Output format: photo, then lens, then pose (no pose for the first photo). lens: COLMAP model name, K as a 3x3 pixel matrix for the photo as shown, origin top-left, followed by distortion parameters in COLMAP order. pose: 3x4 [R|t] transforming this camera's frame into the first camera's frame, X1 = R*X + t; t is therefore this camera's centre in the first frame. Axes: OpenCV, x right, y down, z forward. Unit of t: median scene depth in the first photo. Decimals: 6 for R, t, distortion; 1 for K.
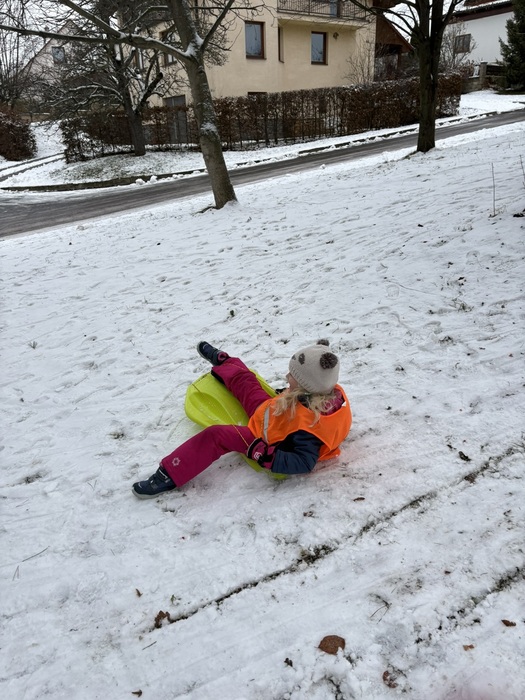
lens RADIAL K [[524.4, 0, 266.8], [0, 524.4, 360.1], [0, 0, 1]] dist [0.049210, -0.049355]
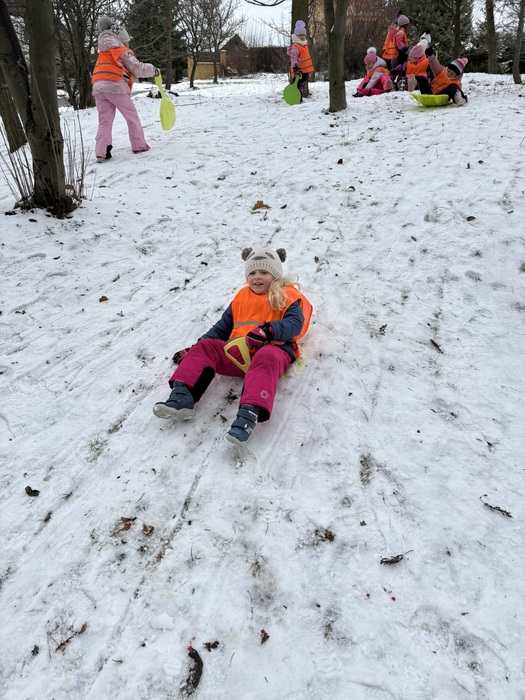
lens RADIAL K [[524.4, 0, 260.2], [0, 524.4, 356.7], [0, 0, 1]] dist [0.049210, -0.049355]
pose [[0.656123, -0.248101, 0.712706, 0.025327], [0.251268, 0.962348, 0.103685, -0.010808], [-0.711595, 0.111050, 0.693758, 0.047171]]
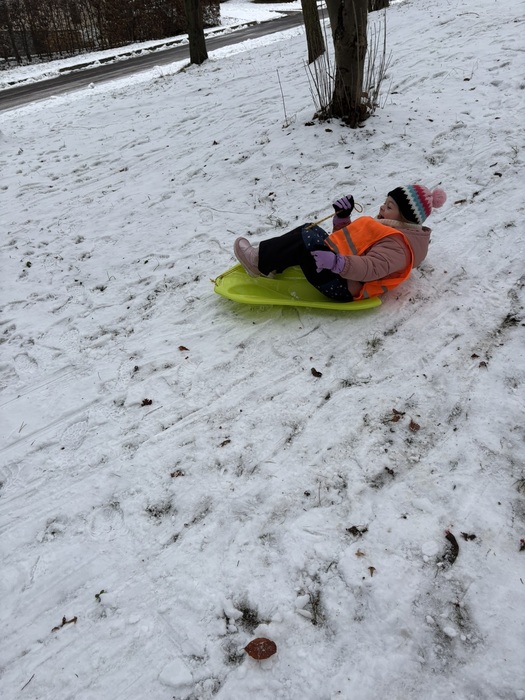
lens RADIAL K [[524.4, 0, 265.7], [0, 524.4, 350.5], [0, 0, 1]] dist [0.049210, -0.049355]
pose [[0.923941, -0.210443, 0.319447, -0.009766], [0.172865, 0.974643, 0.142089, -0.007837], [-0.341249, -0.076061, 0.936891, 0.041592]]
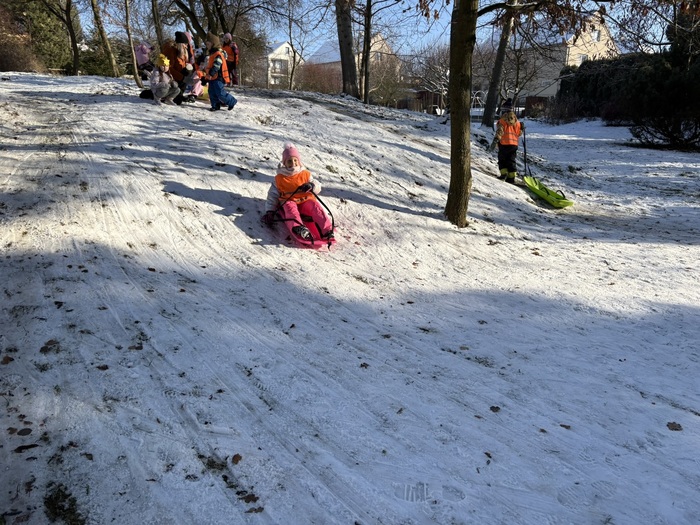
lens RADIAL K [[524.4, 0, 351.2], [0, 524.4, 267.7], [0, 0, 1]] dist [0.049210, -0.049355]
pose [[-0.053615, -0.210261, 0.976174, -0.244151], [0.375973, 0.901390, 0.214802, 0.037114], [-0.925078, 0.378532, 0.030725, -0.021288]]
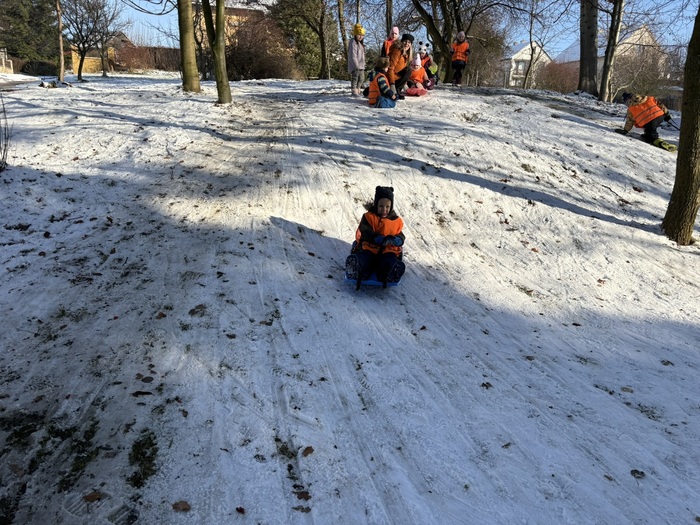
lens RADIAL K [[524.4, 0, 353.6], [0, 524.4, 269.7], [0, 0, 1]] dist [0.049210, -0.049355]
pose [[0.360346, -0.188948, 0.913482, -0.188226], [0.323425, 0.943833, 0.067643, 0.084935], [-0.874955, 0.271068, 0.401217, -0.097313]]
